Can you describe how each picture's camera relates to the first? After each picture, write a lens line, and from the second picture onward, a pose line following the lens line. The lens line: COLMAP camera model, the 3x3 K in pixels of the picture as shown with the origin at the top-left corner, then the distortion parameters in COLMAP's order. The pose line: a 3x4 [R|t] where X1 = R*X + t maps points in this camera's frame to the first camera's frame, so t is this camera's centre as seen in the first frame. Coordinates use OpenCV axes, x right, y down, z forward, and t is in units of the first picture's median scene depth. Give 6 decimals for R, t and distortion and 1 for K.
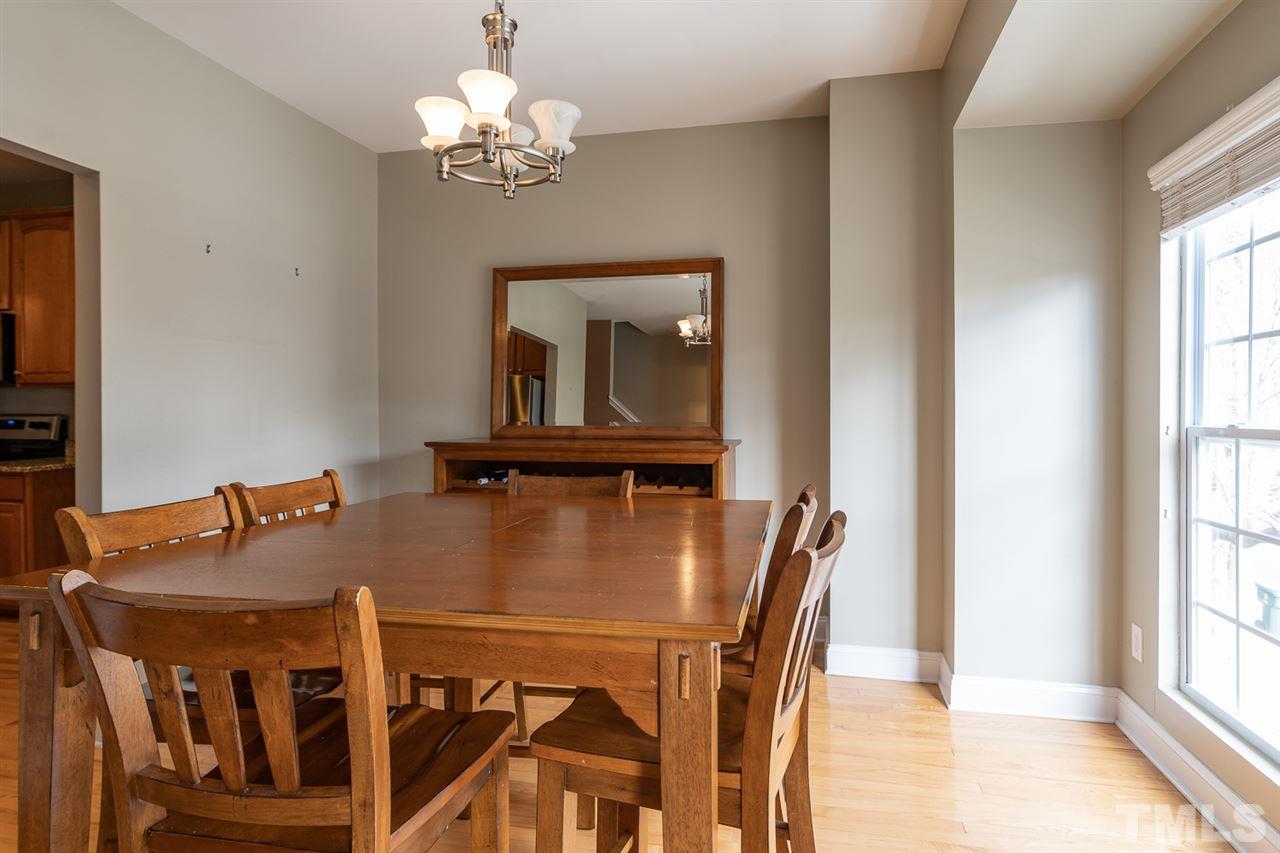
lens RADIAL K [[688.0, 0, 667.8], [0, 688.0, 411.6], [0, 0, 1]] dist [-0.000868, 0.000233]
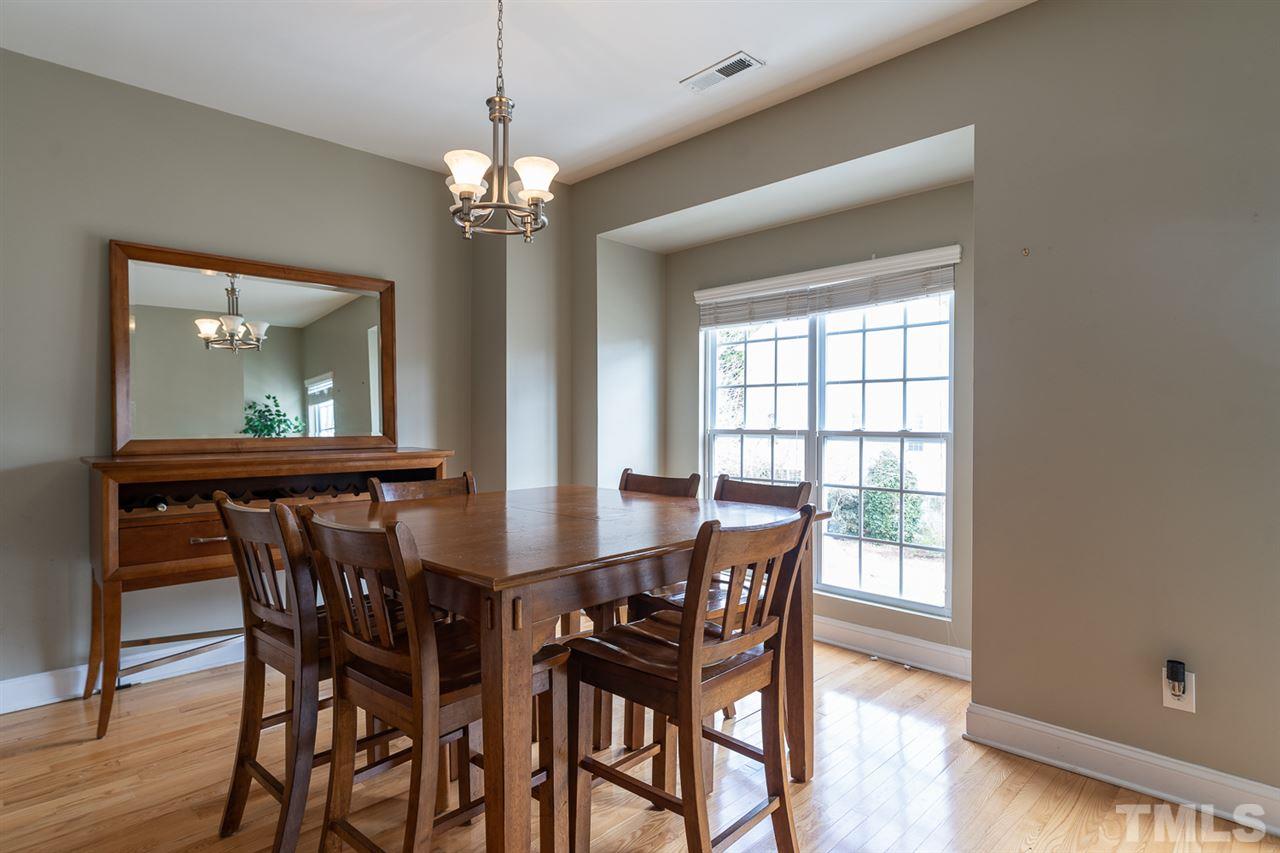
lens RADIAL K [[666.9, 0, 640.0], [0, 666.9, 426.5], [0, 0, 1]] dist [-0.002544, -0.000160]
pose [[0.553484, -0.009352, 0.832808, -0.869475], [-0.001765, 0.999922, 0.012402, -0.008471], [-0.832858, -0.008334, 0.553424, 0.115687]]
